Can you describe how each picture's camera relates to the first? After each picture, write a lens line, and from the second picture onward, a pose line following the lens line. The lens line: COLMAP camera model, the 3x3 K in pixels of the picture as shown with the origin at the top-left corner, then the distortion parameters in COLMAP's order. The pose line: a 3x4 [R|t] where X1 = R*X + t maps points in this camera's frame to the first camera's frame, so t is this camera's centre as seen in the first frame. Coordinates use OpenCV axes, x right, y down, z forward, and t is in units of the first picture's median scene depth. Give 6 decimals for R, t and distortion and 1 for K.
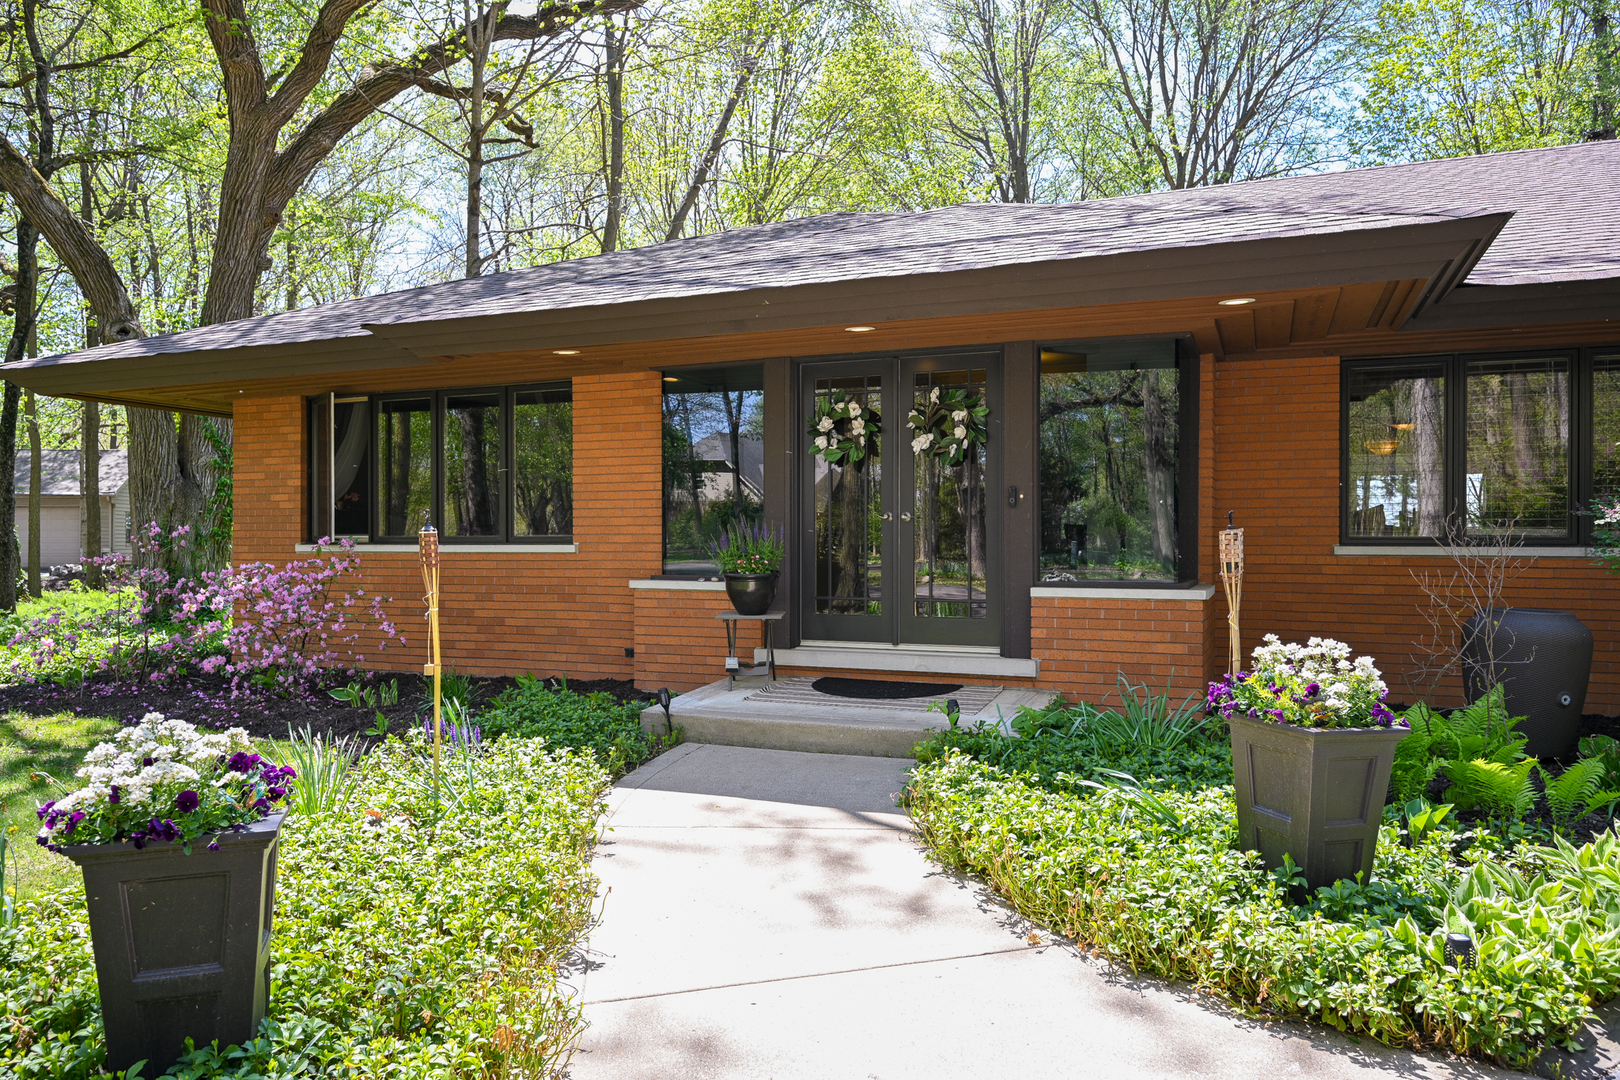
lens RADIAL K [[1079.4, 0, 812.6], [0, 1079.4, 531.8], [0, 0, 1]] dist [-0.005599, -0.001372]
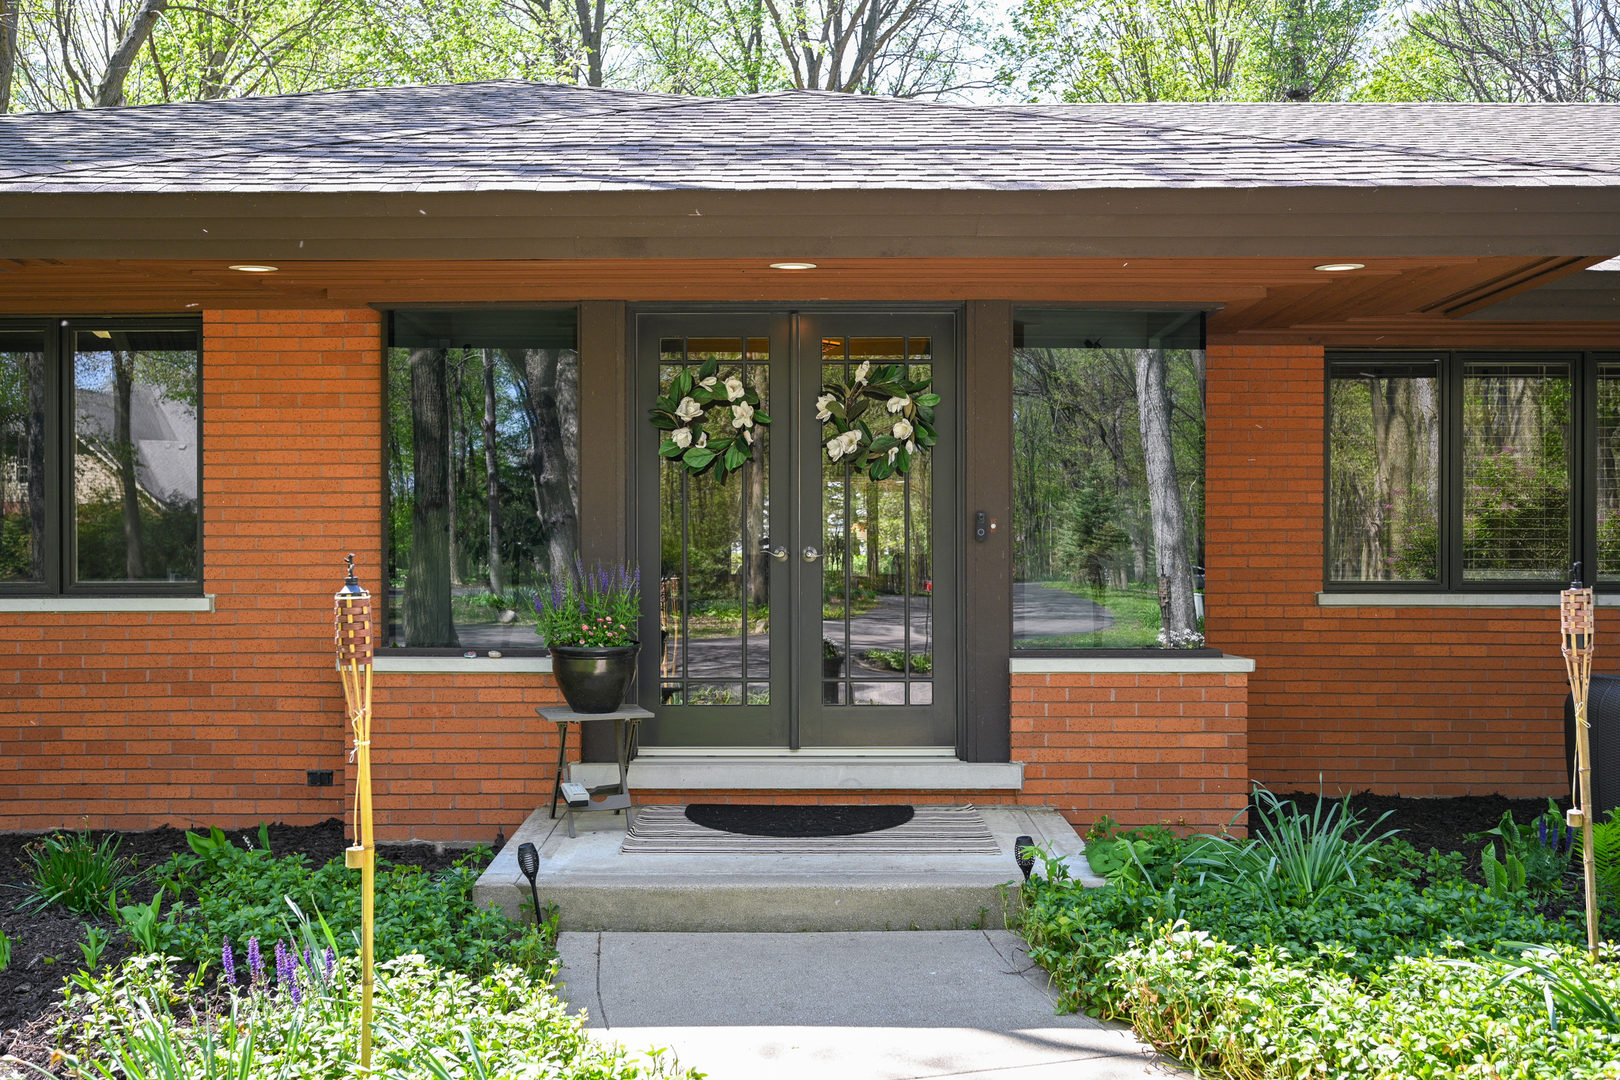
lens RADIAL K [[1520.9, 0, 809.4], [0, 1520.9, 551.1], [0, 0, 1]] dist [-0.005956, 0.000000]
pose [[0.930392, 0.003796, 0.366546, -0.256347], [-0.002113, 0.999985, -0.004992, -0.011303], [-0.366560, 0.003870, 0.930386, 0.135817]]
